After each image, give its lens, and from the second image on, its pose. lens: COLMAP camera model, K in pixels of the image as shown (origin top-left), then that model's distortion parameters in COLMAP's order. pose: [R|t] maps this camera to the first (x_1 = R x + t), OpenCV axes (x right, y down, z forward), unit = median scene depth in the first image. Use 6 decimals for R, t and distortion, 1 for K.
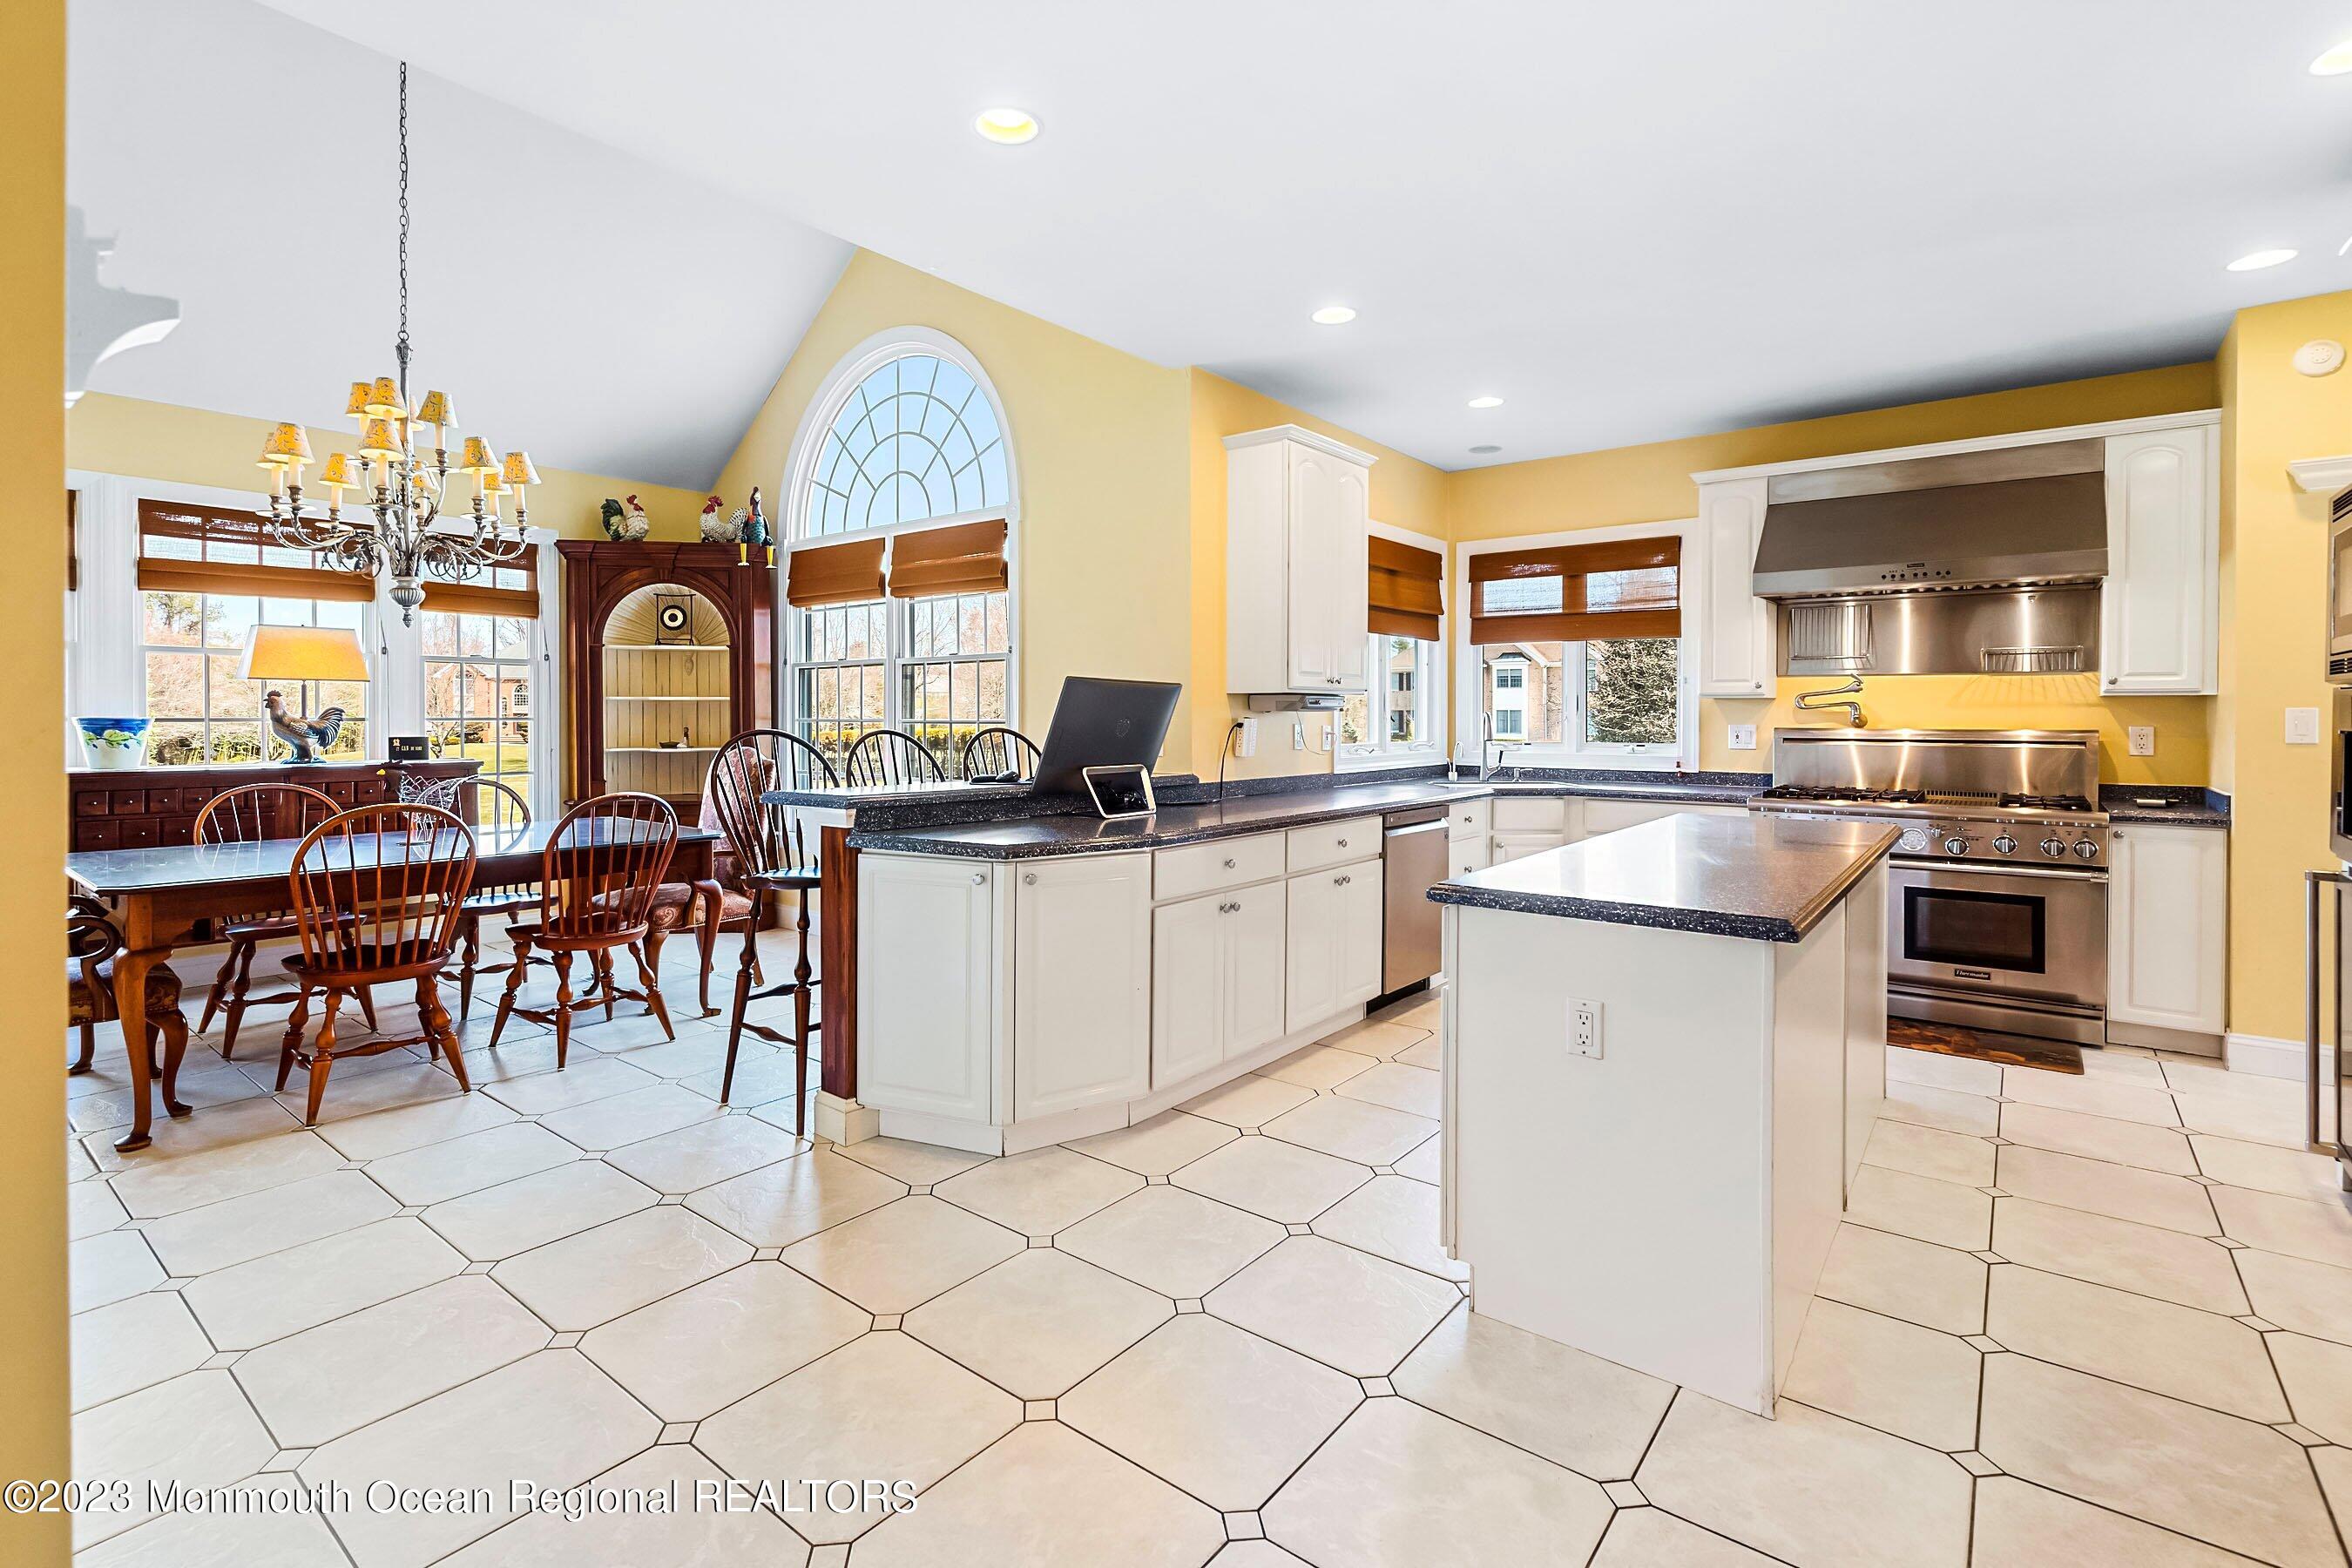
lens RADIAL K [[1083.8, 0, 1174.4], [0, 1083.8, 746.0], [0, 0, 1]] dist [0.002914, 0.000494]
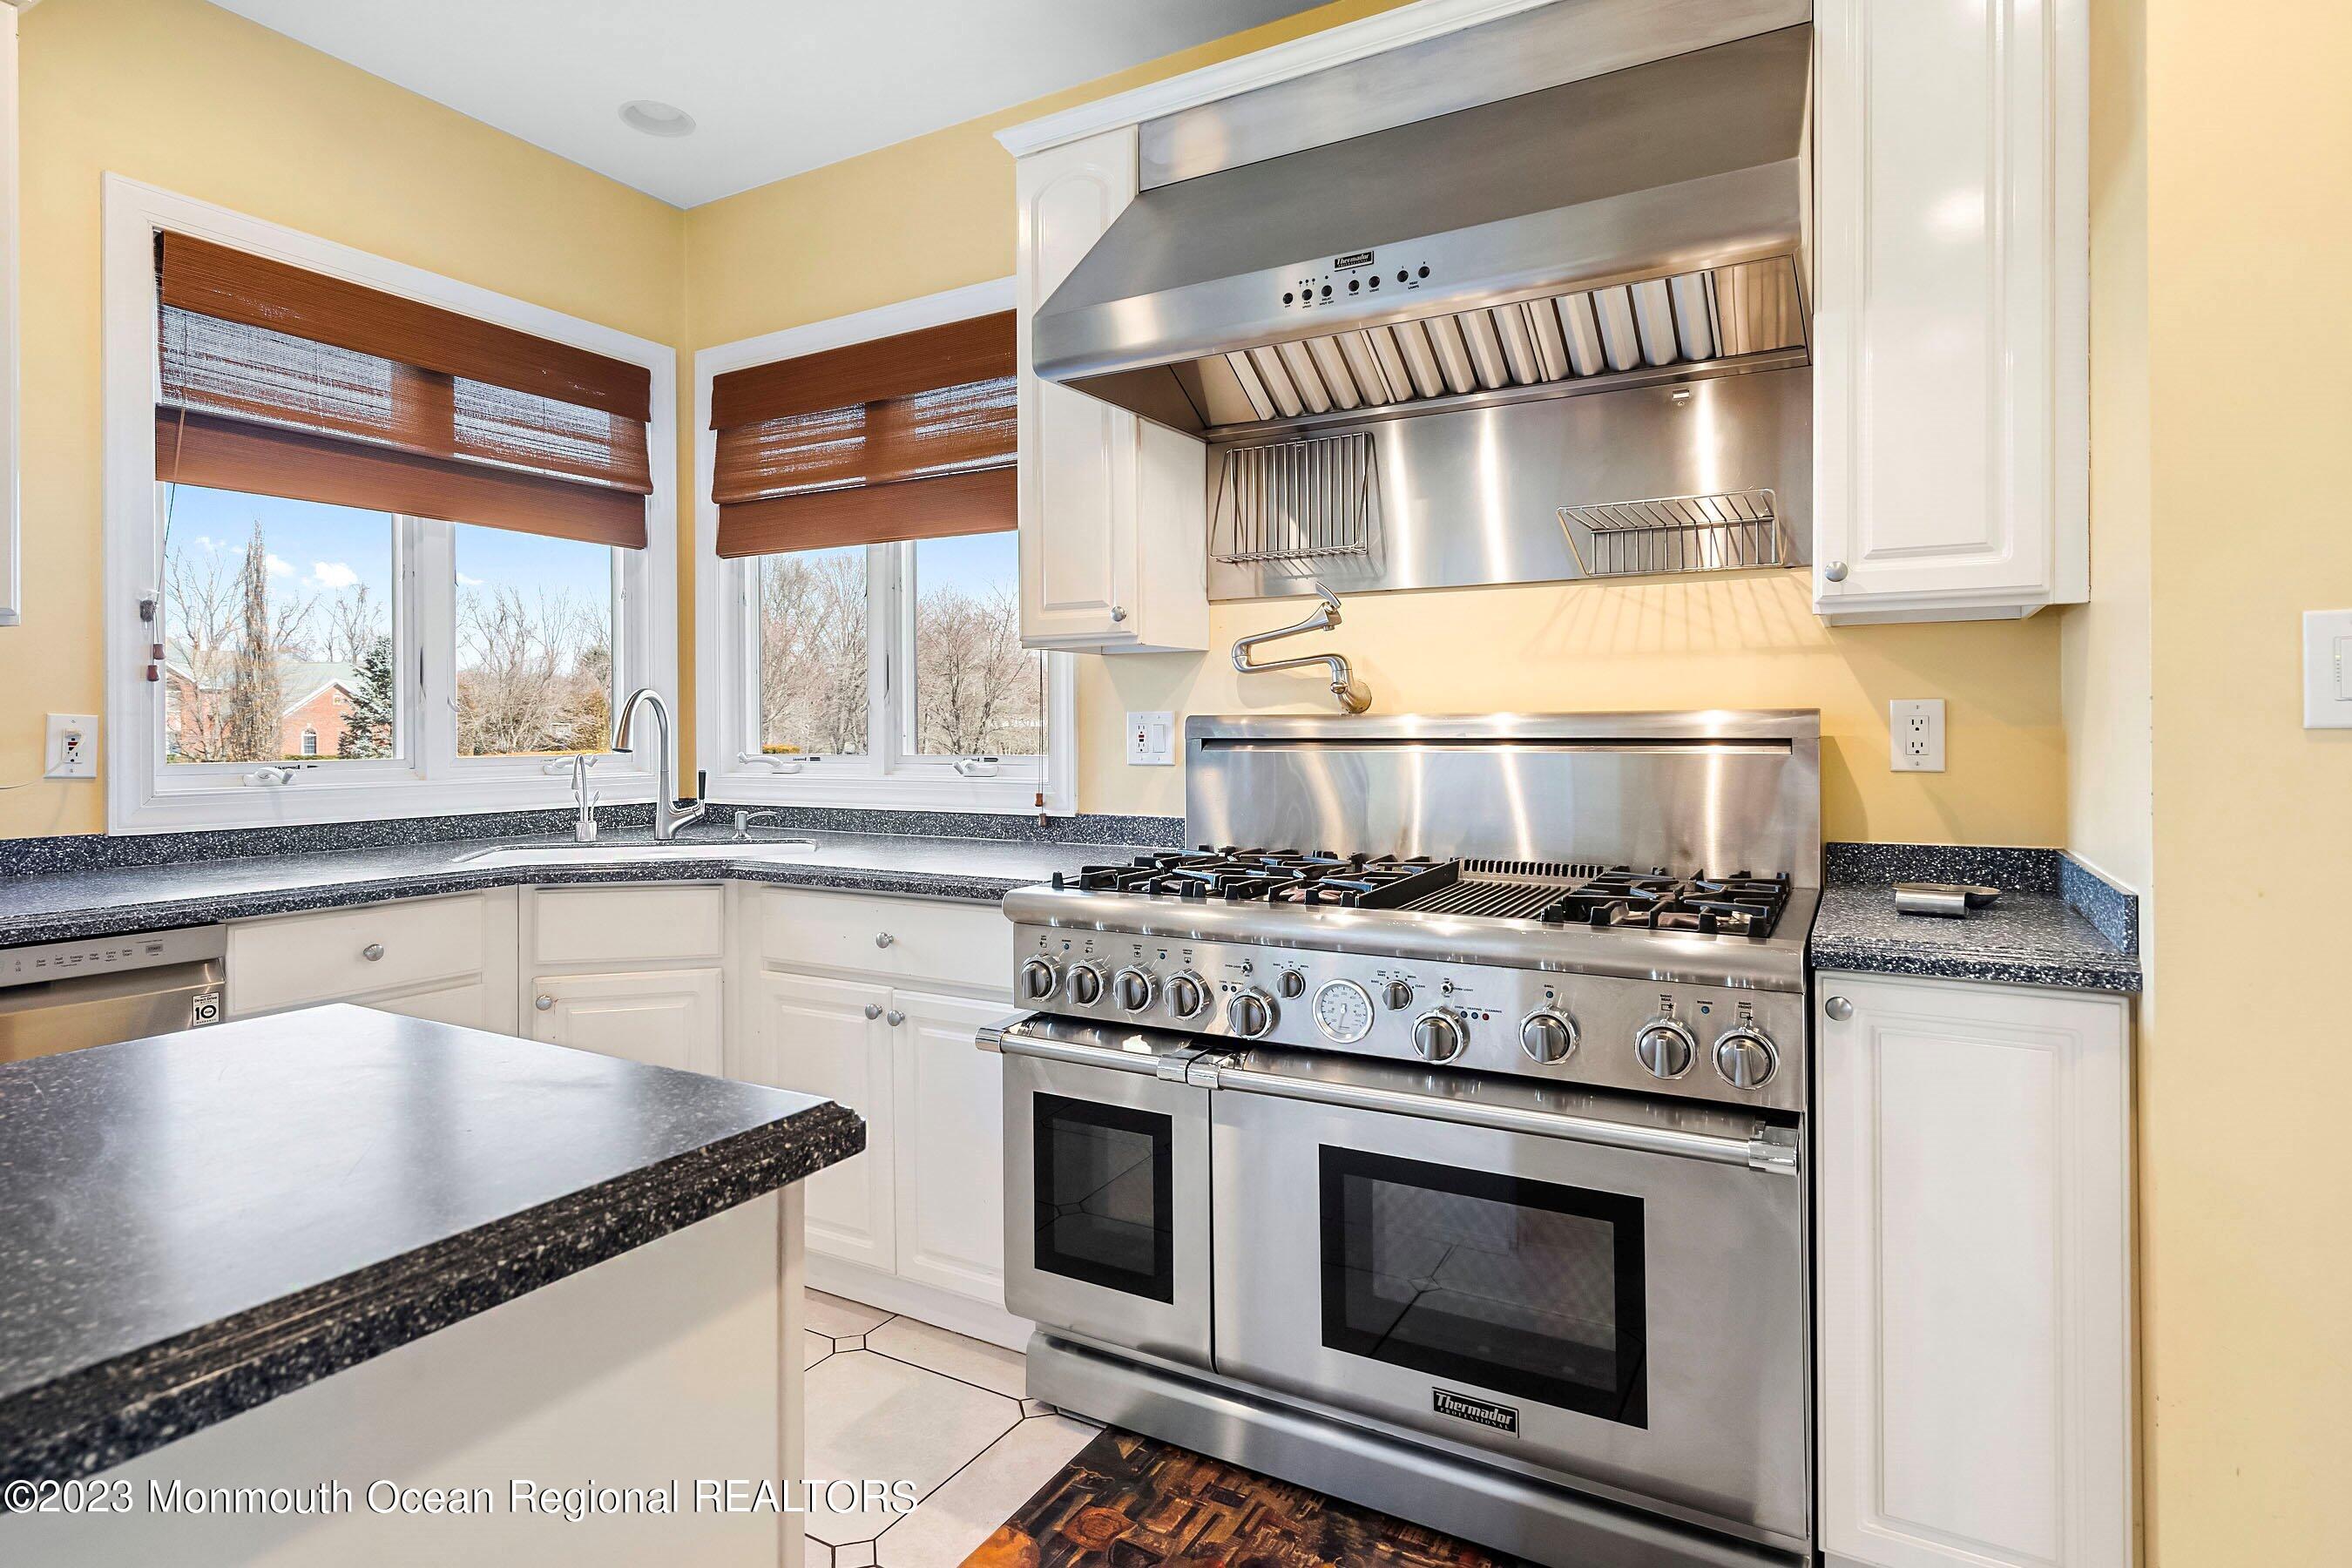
lens RADIAL K [[1218.0, 0, 1178.5], [0, 1218.0, 759.9], [0, 0, 1]] dist [0.012668, -0.000081]
pose [[0.989305, -0.010371, 0.145493, 0.548758], [0.011114, 0.999929, -0.004294, 0.003844], [-0.145438, 0.005865, 0.989350, 0.586160]]
